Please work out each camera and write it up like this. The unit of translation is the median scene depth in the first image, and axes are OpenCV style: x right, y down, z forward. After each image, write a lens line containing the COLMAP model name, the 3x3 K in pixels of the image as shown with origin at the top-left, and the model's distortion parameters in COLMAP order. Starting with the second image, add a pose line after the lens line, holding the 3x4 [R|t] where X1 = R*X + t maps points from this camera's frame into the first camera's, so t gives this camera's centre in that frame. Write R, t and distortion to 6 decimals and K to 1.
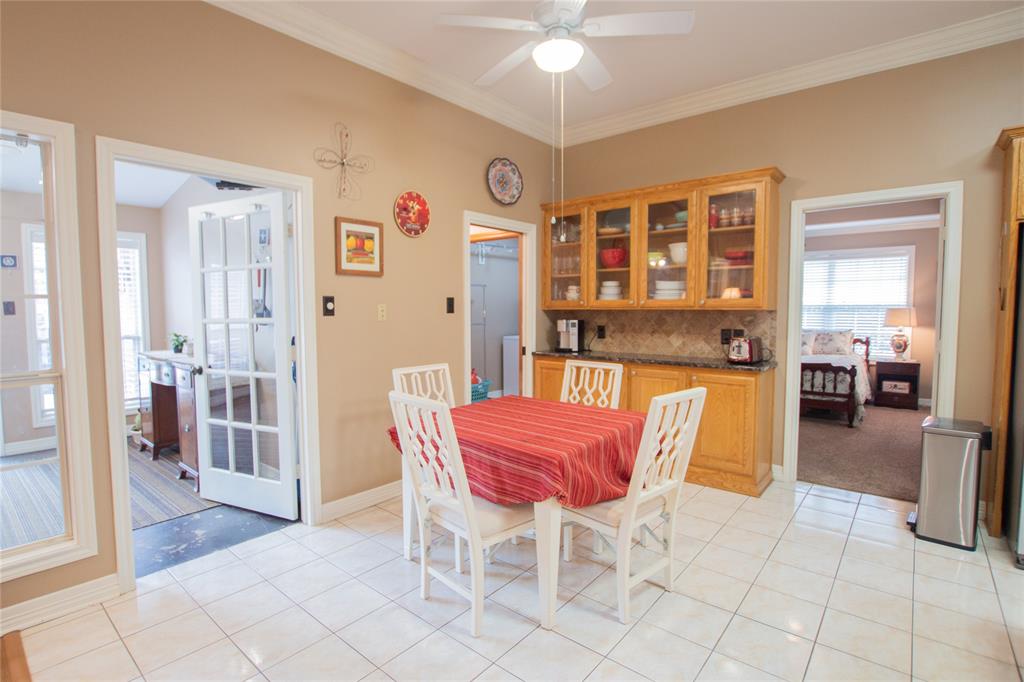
lens RADIAL K [[499.4, 0, 512.0], [0, 499.4, 341.0], [0, 0, 1]] dist [-0.026532, 0.000038]
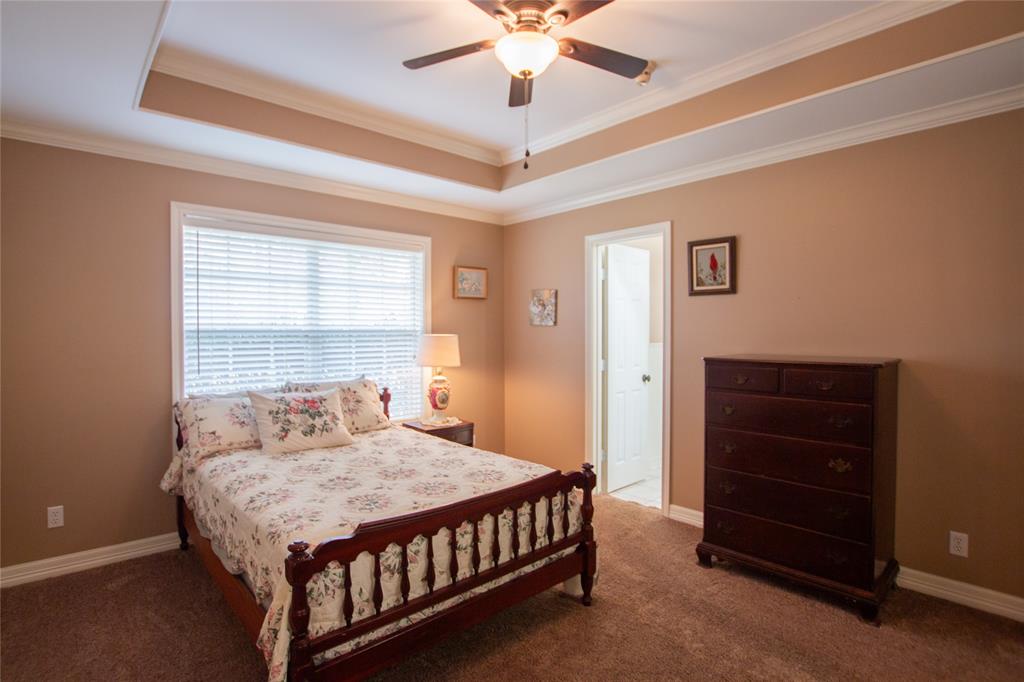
lens RADIAL K [[492.0, 0, 486.1], [0, 492.0, 335.2], [0, 0, 1]] dist [-0.025297, 0.000447]
pose [[0.160199, -0.001997, 0.987083, 0.160321], [0.066204, 0.997768, -0.008726, -0.046407], [-0.984862, 0.066747, 0.159974, 0.679738]]
